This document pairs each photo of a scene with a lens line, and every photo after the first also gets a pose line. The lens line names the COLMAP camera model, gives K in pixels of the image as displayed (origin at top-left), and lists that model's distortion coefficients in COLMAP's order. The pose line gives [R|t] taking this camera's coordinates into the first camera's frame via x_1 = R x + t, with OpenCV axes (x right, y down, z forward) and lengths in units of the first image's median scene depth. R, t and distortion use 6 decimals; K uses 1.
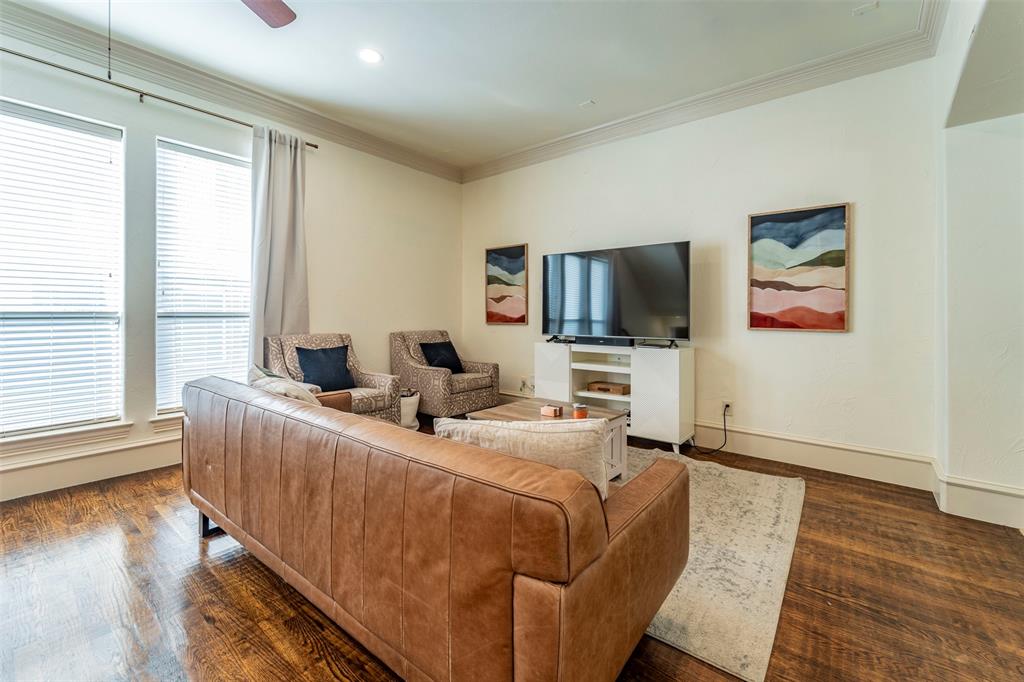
lens RADIAL K [[425.4, 0, 512.0], [0, 425.4, 313.6], [0, 0, 1]] dist [0.000791, 0.000195]
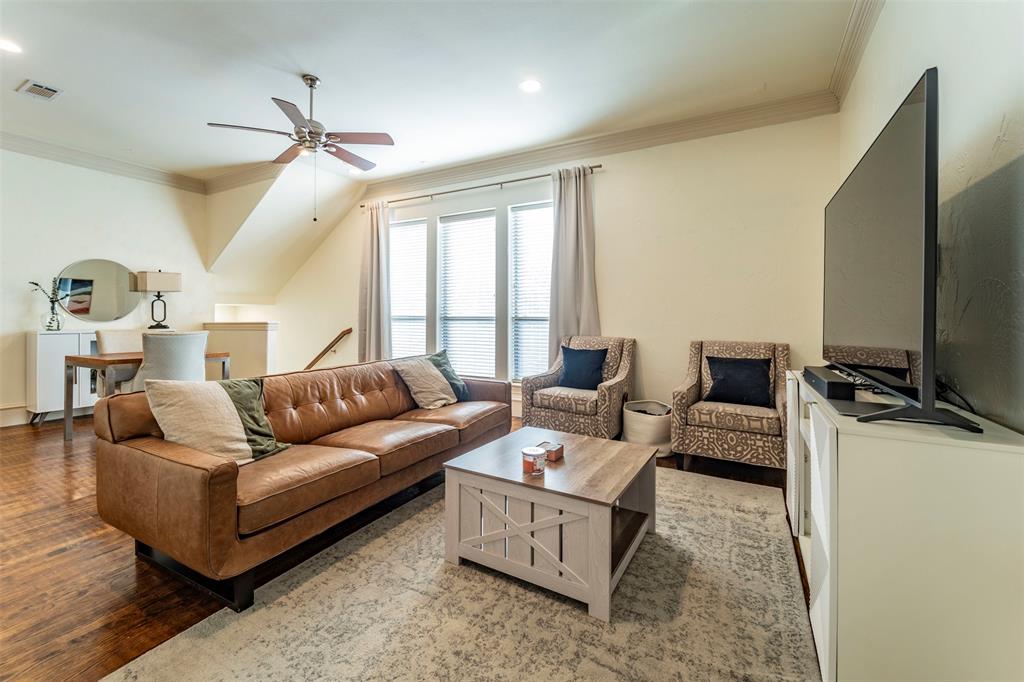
lens RADIAL K [[428.1, 0, 525.1], [0, 428.1, 319.5], [0, 0, 1]] dist [-0.001051, -0.000643]
pose [[0.185533, 0.004166, -0.982629, 0.680966], [-0.005641, 0.999979, 0.003174, 0.000494], [0.982622, 0.004954, 0.185553, 0.700964]]
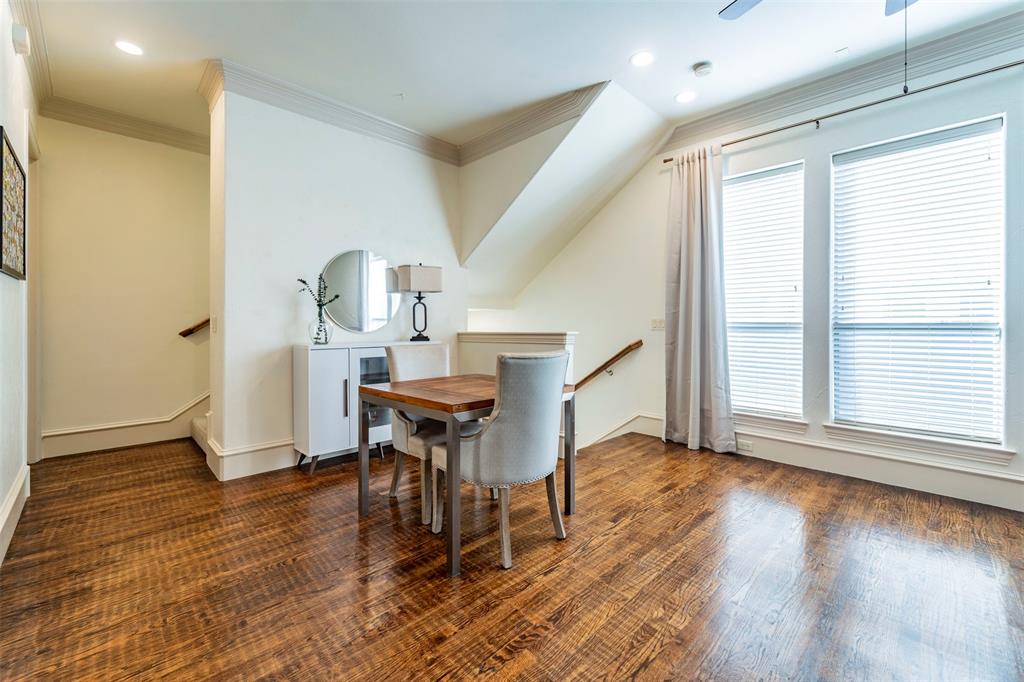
lens RADIAL K [[422.5, 0, 510.3], [0, 422.5, 330.6], [0, 0, 1]] dist [-0.002517, -0.000270]
pose [[-0.103809, 0.015106, -0.994483, 0.059162], [-0.001778, 0.999880, 0.015373, 0.000127], [0.994596, 0.003364, -0.103769, 0.071071]]
